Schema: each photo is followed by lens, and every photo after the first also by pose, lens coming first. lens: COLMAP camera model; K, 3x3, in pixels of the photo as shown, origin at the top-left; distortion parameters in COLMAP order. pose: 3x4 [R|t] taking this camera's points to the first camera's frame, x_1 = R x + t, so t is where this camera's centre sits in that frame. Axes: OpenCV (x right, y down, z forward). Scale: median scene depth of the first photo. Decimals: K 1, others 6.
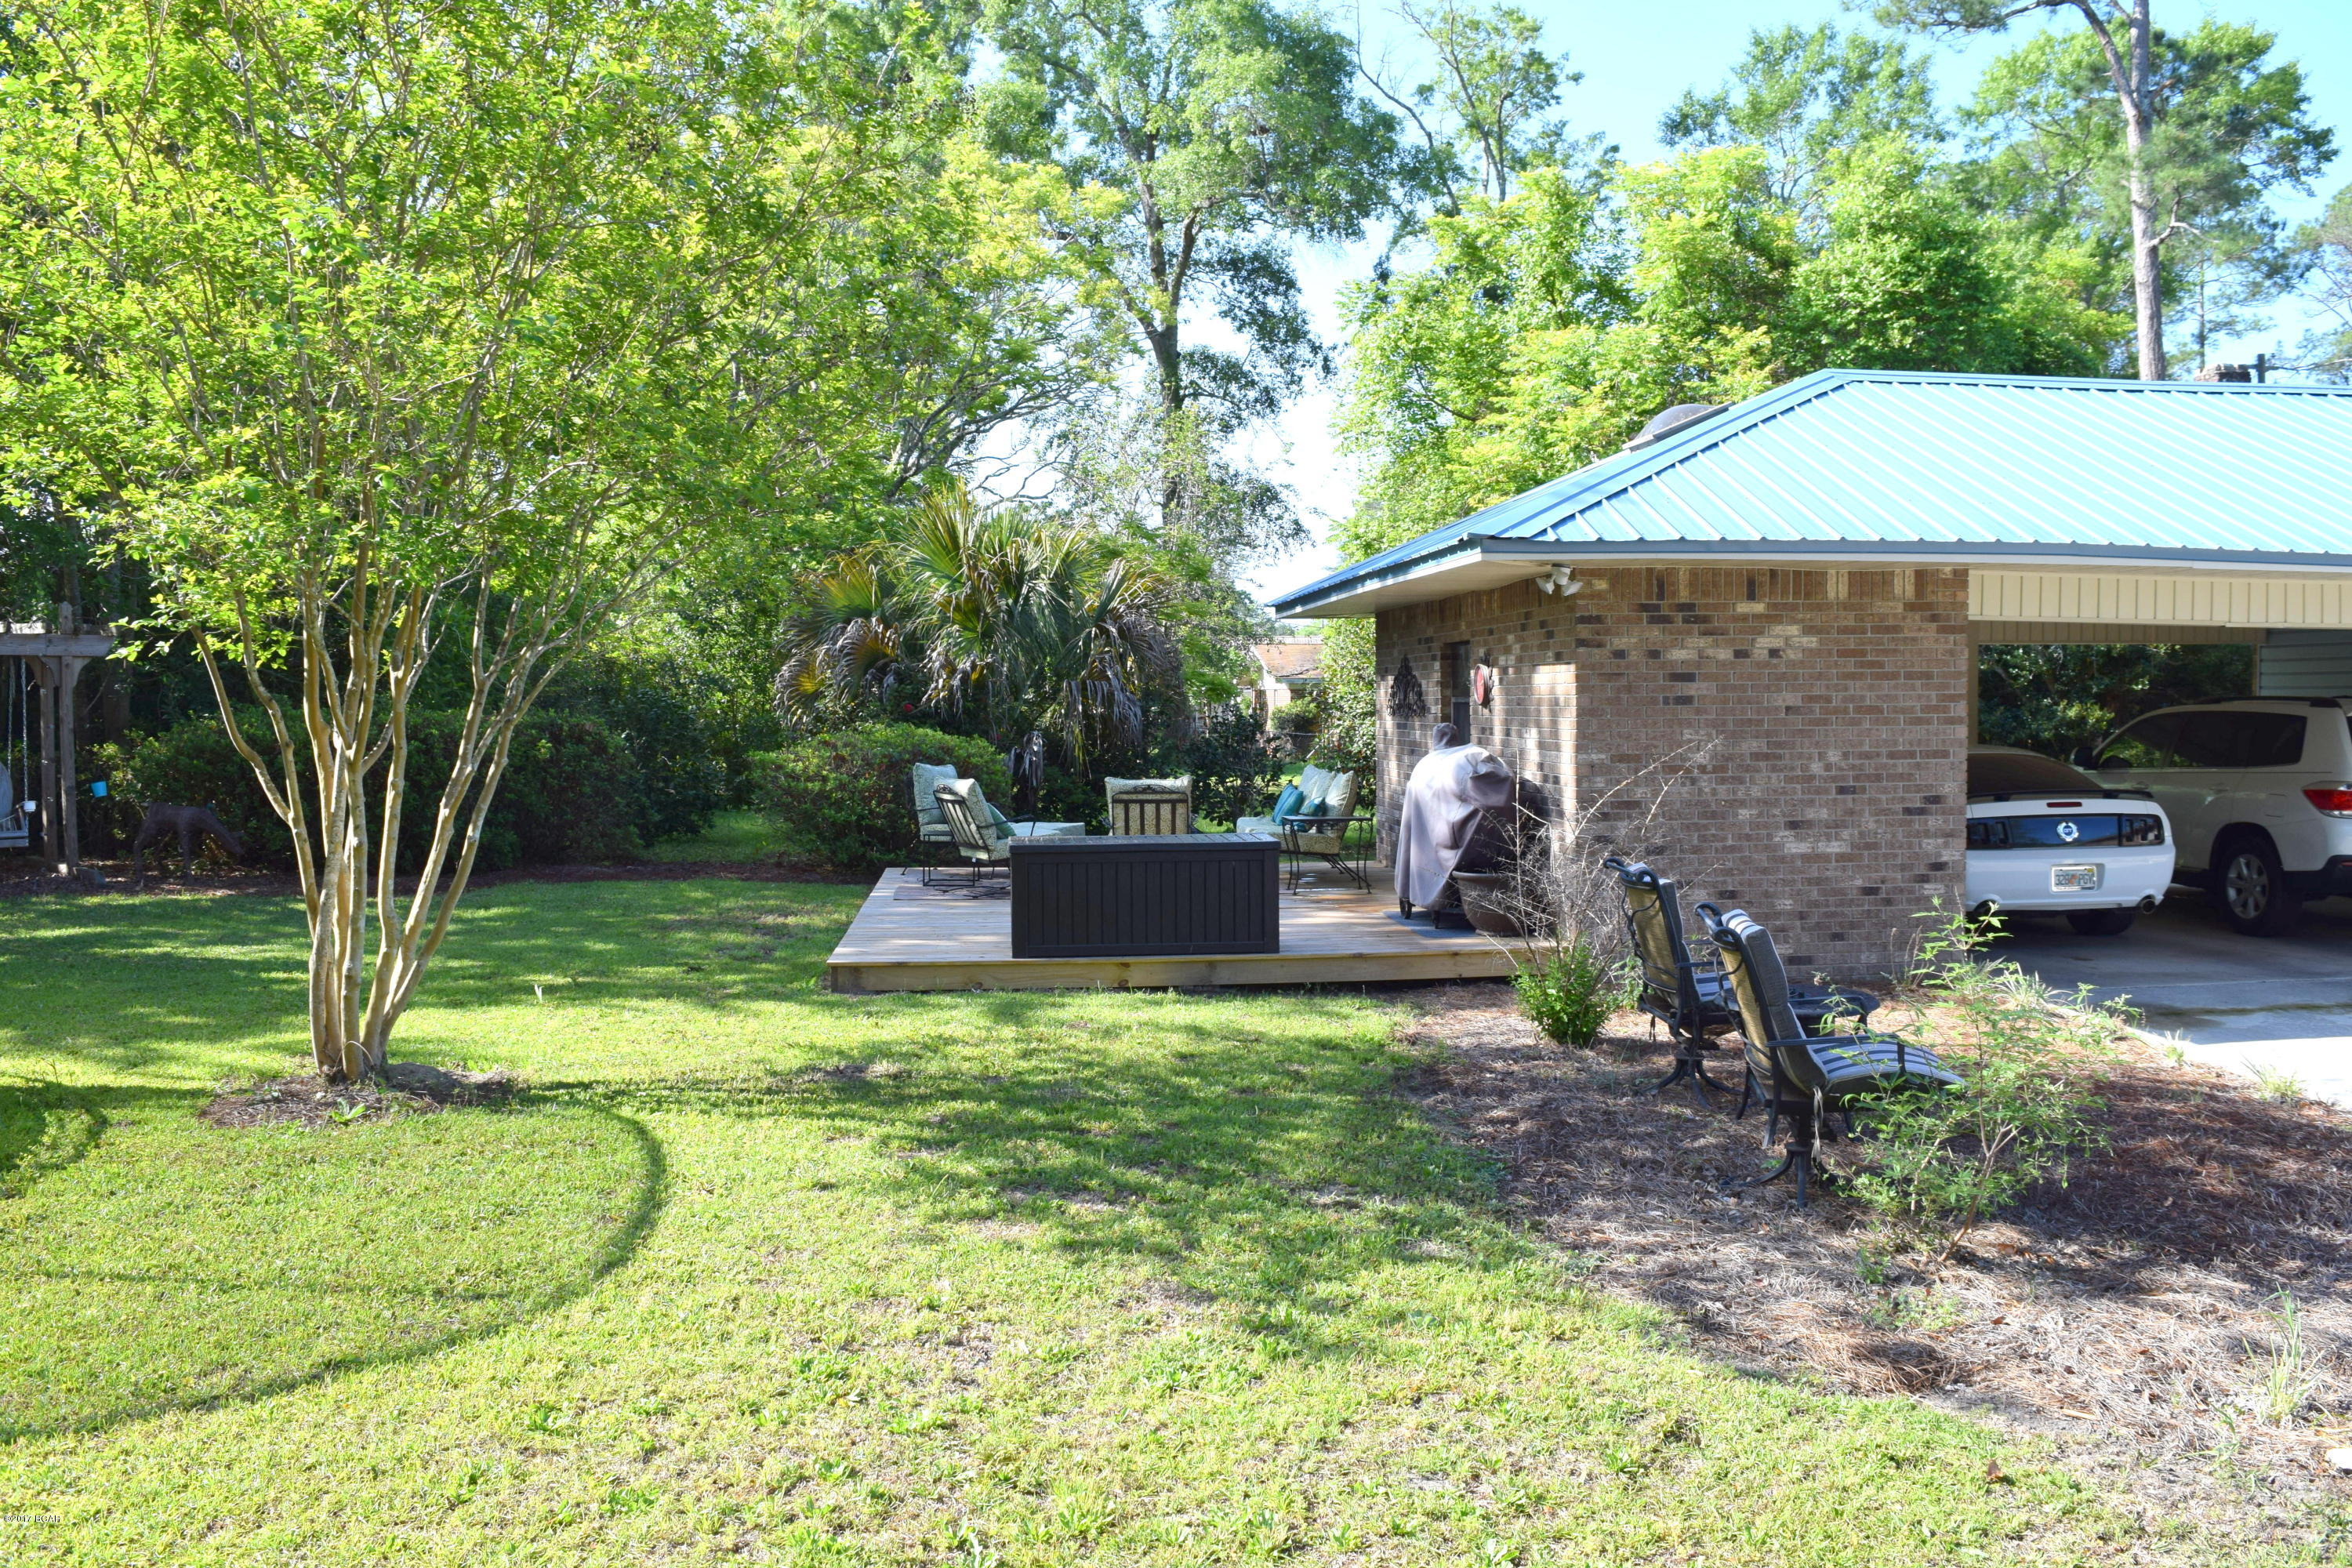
lens RADIAL K [[1898.9, 0, 1176.3], [0, 1898.9, 712.5], [0, 0, 1]] dist [-0.039824, 0.001381]
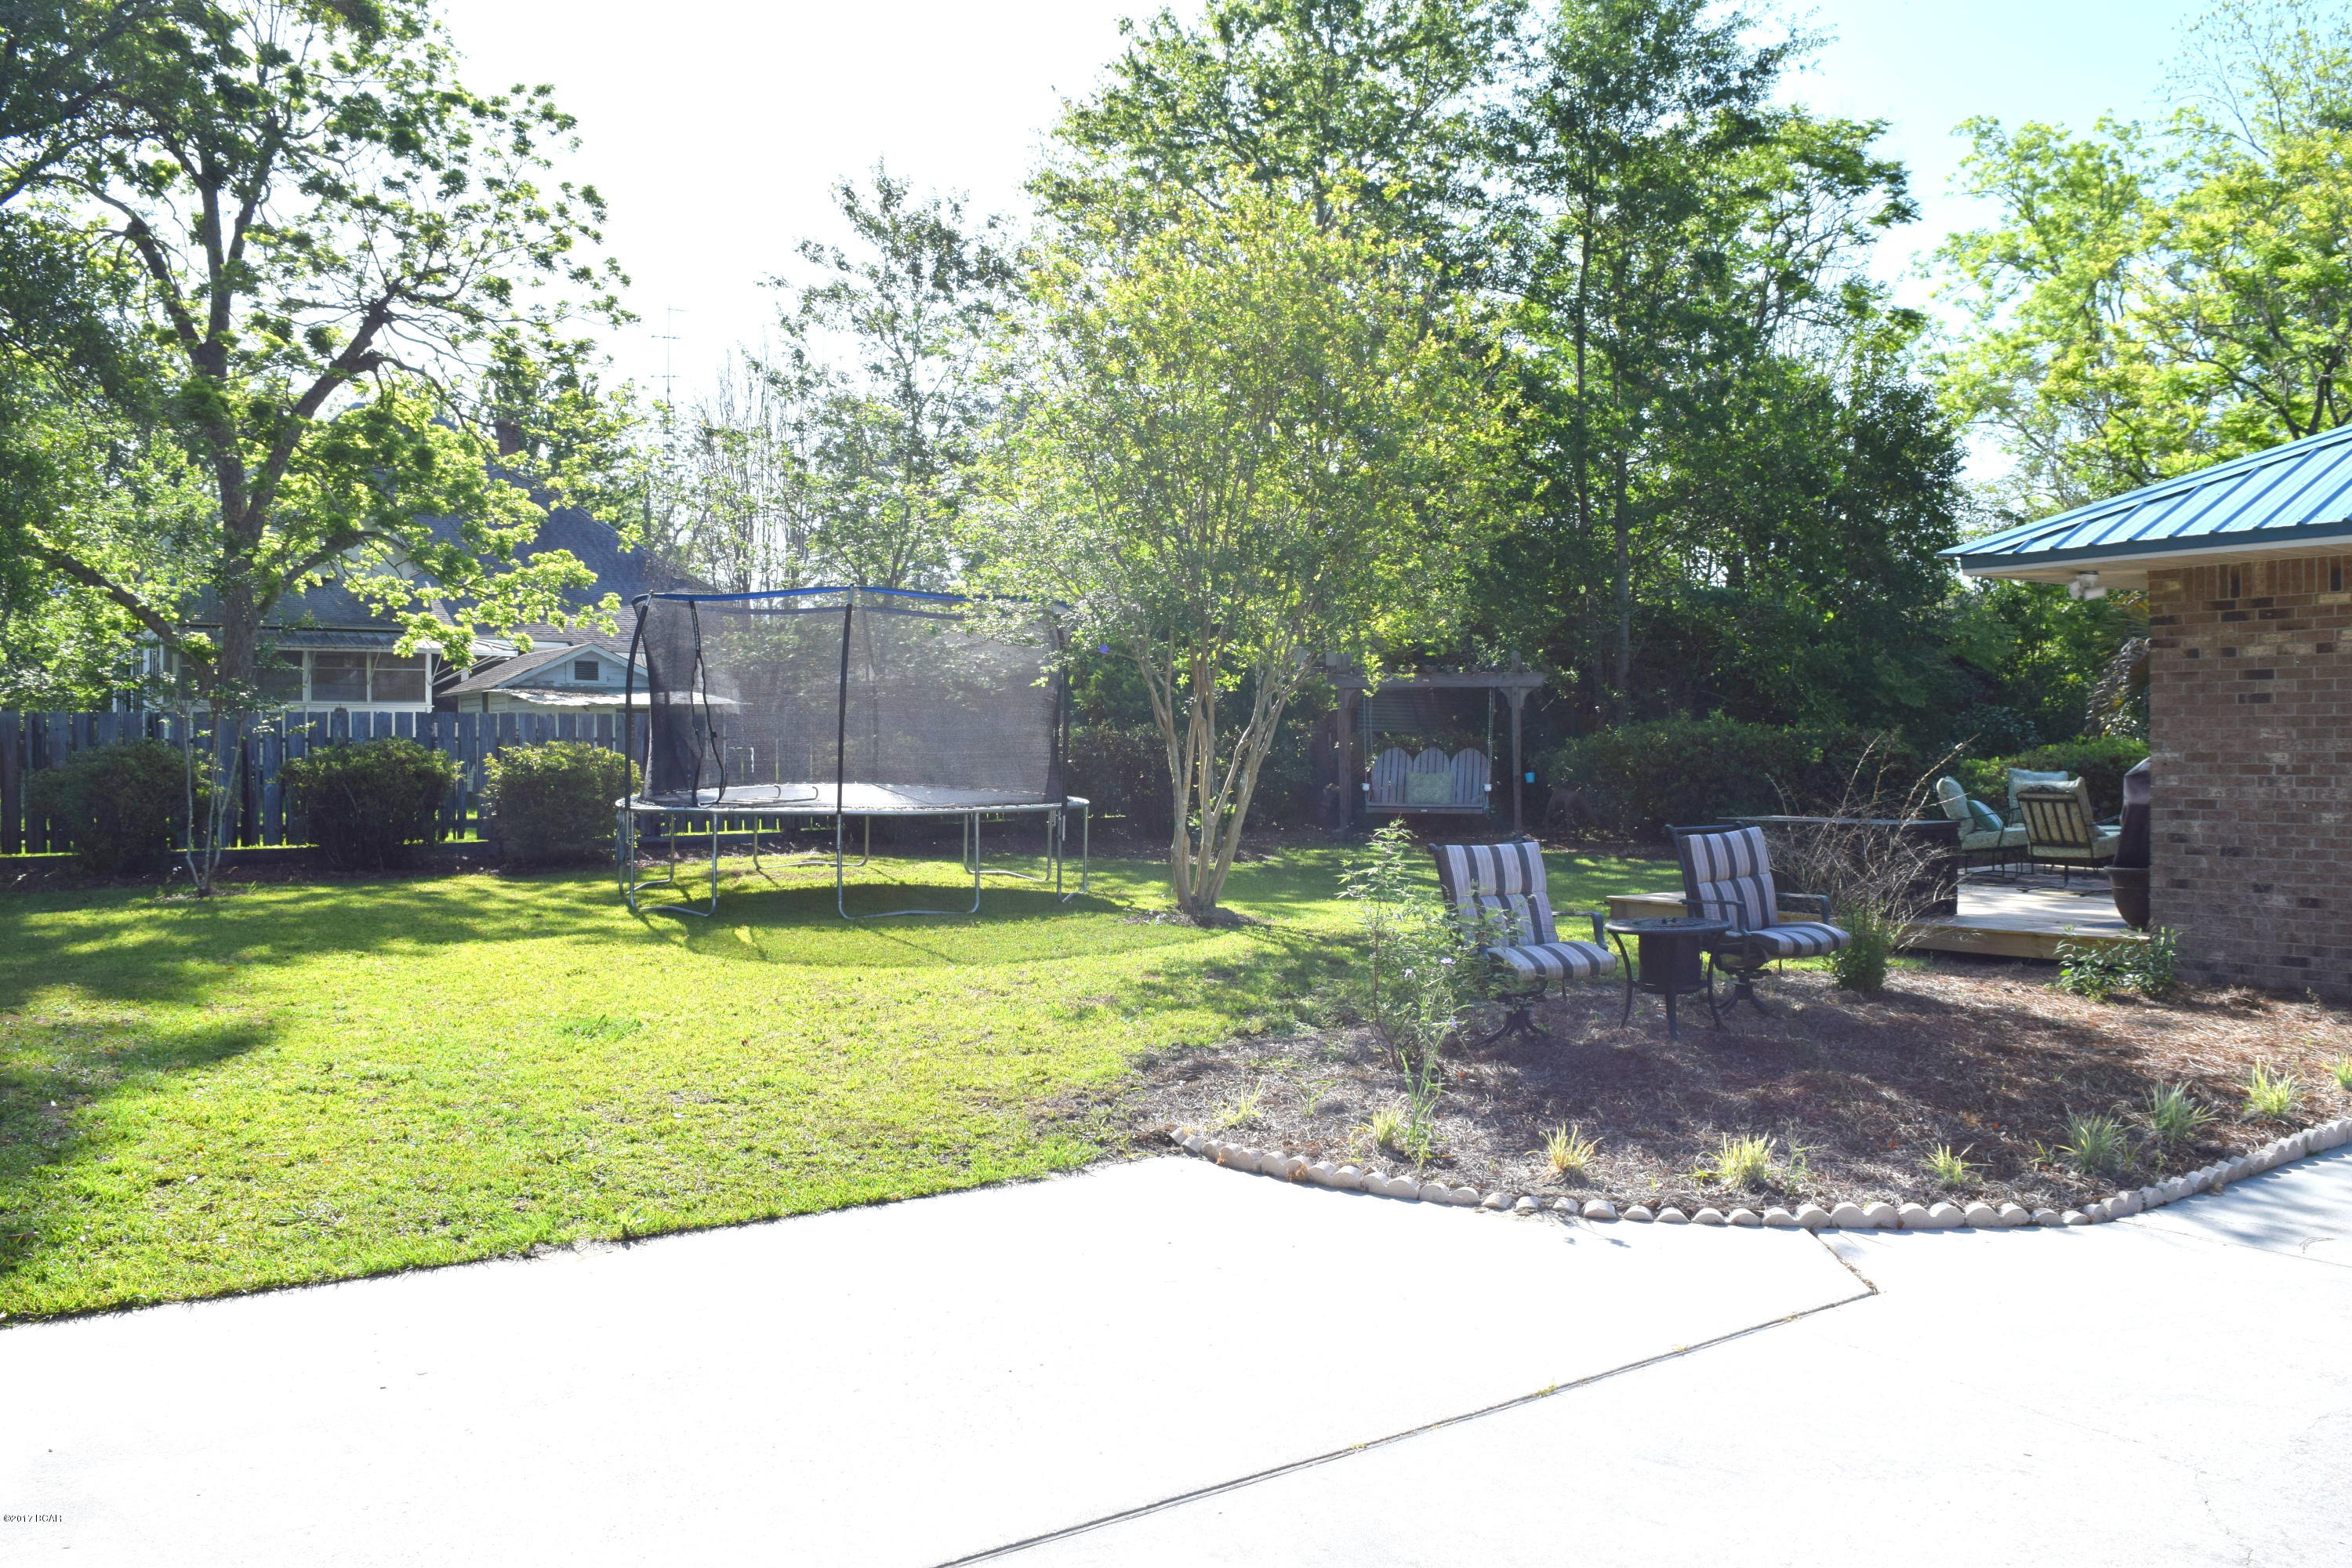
lens RADIAL K [[1836.1, 0, 1176.0], [0, 1836.1, 784.0], [0, 0, 1]] dist [-0.079456, 0.004278]
pose [[0.451185, 0.020683, -0.892191, 0.822262], [-0.003533, 0.999765, 0.021390, 0.019742], [0.892423, -0.006499, 0.451152, 0.088420]]
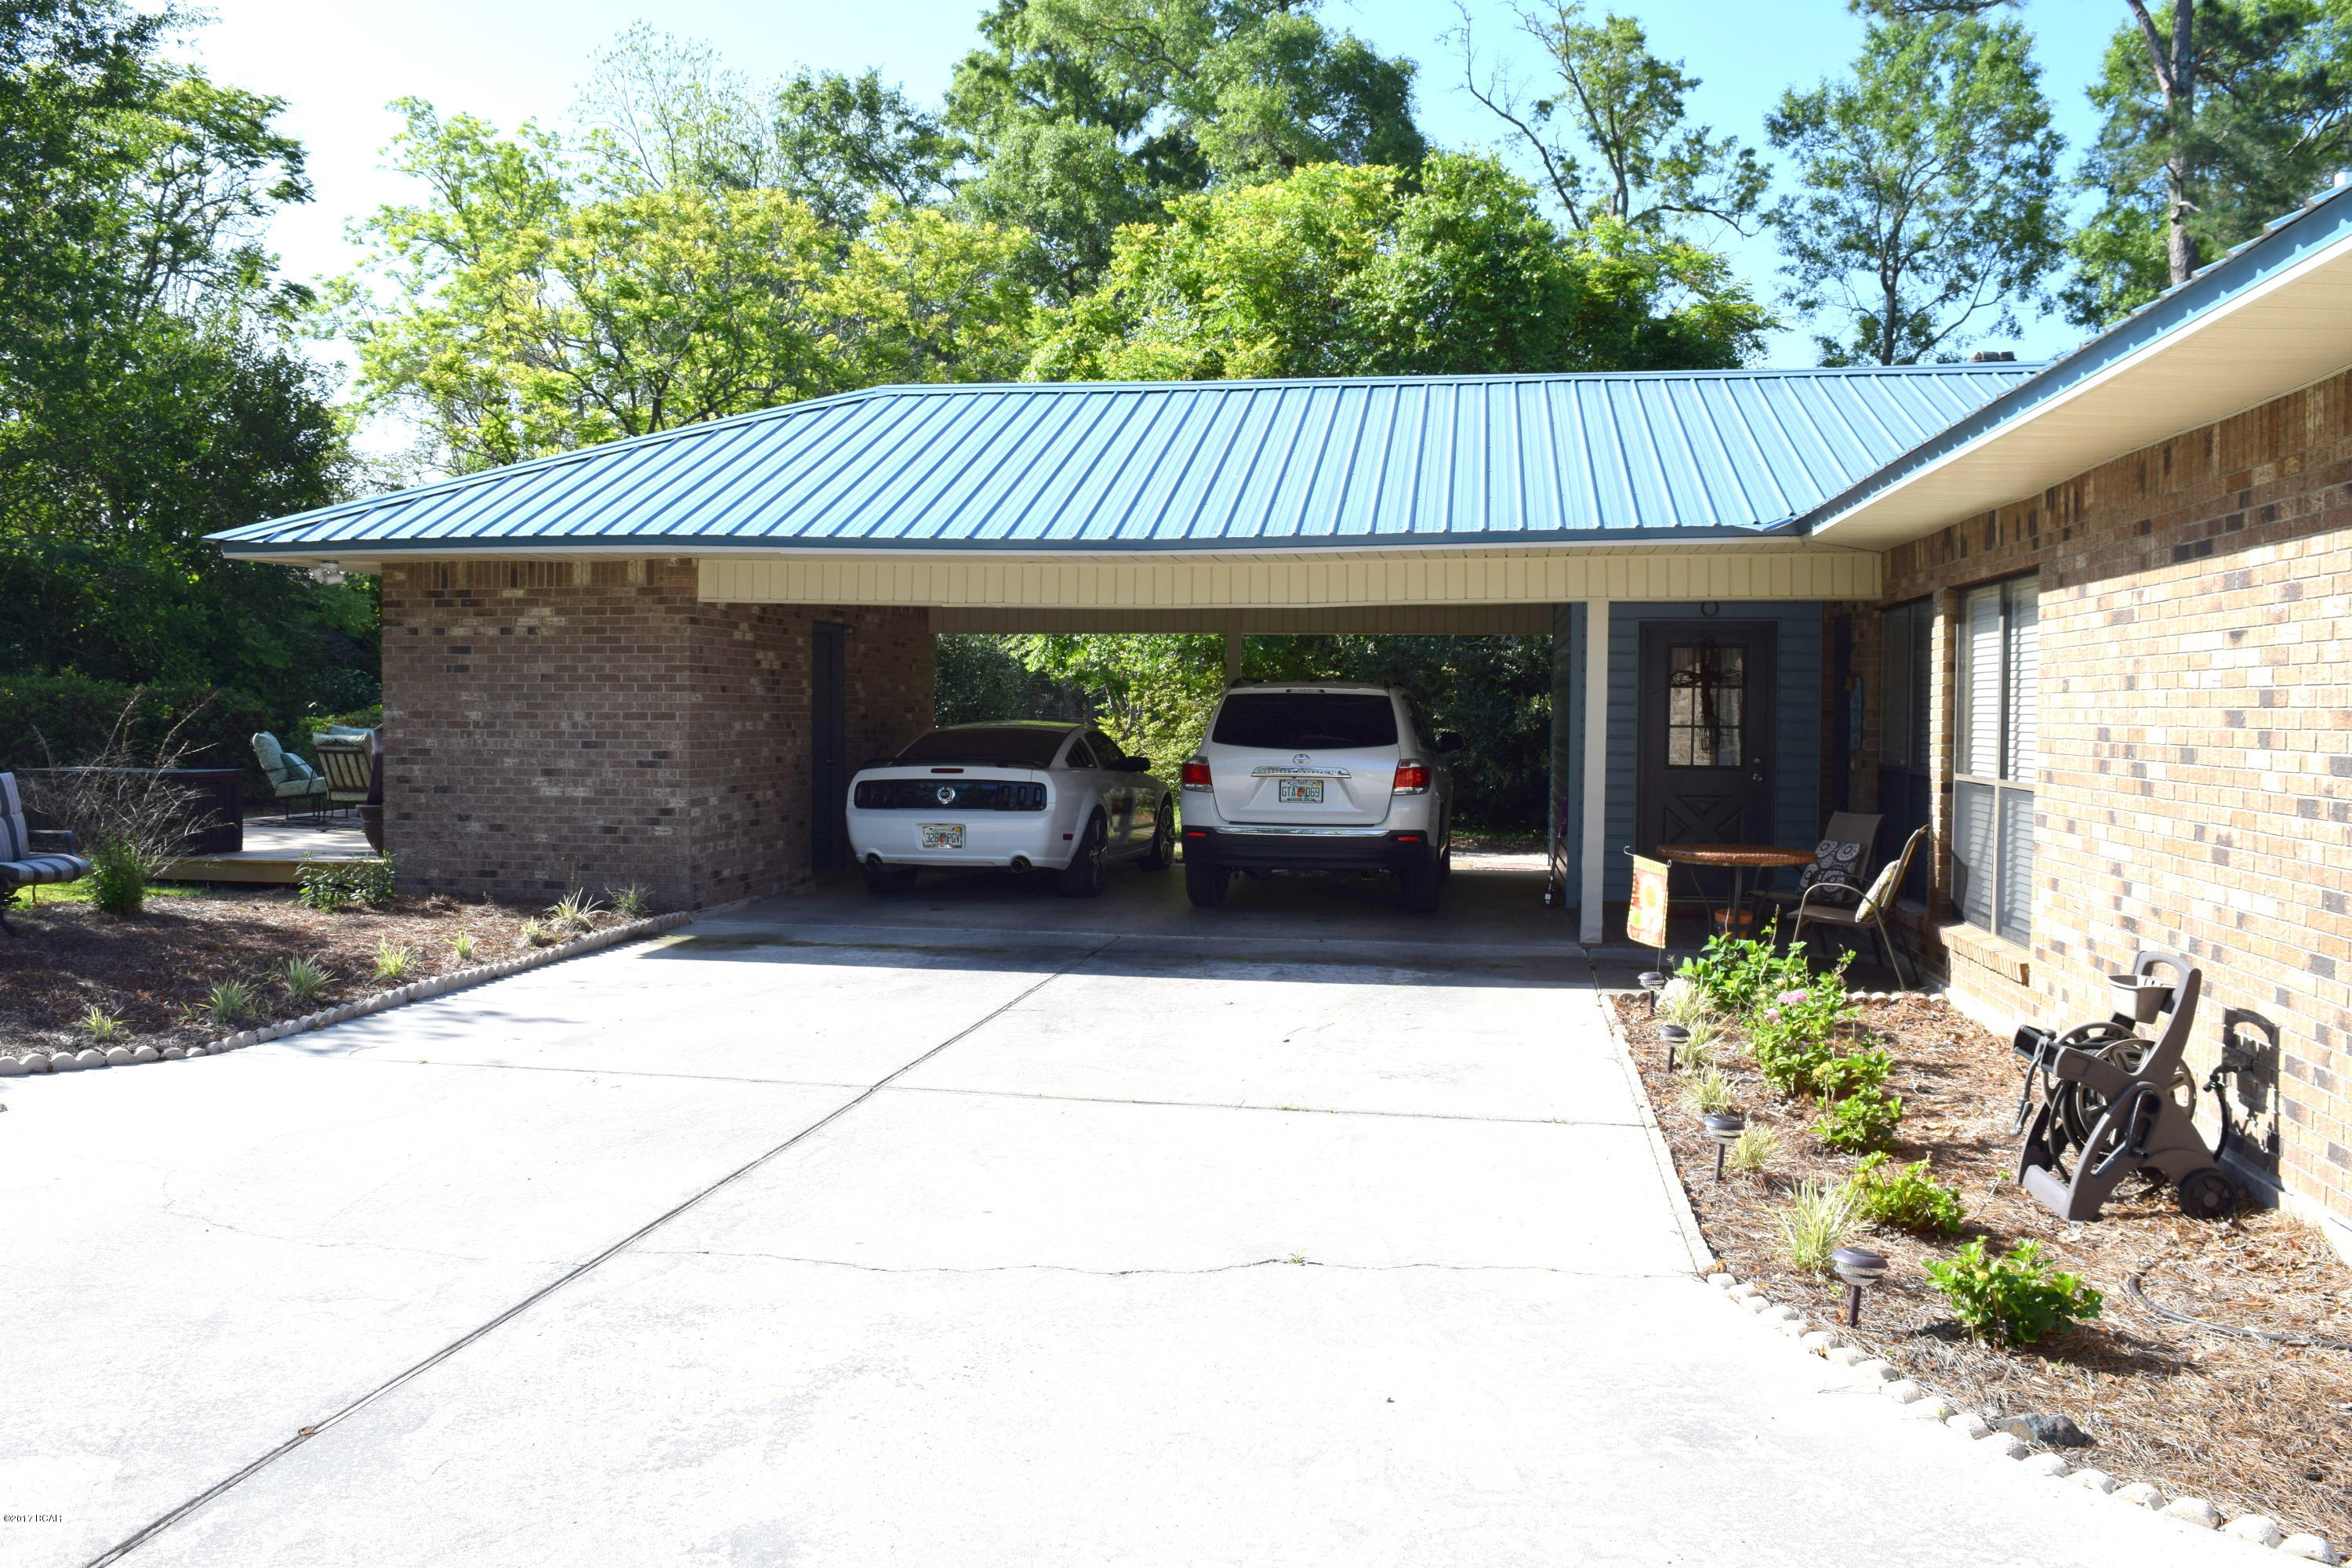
lens RADIAL K [[1854.4, 0, 1176.0], [0, 1854.4, 784.0], [0, 0, 1]] dist [-0.101273, 0.027983]
pose [[0.954351, 0.027899, -0.297381, 1.055411], [-0.018795, 0.999264, 0.033432, 0.019967], [0.298095, -0.026317, 0.954173, -0.002324]]
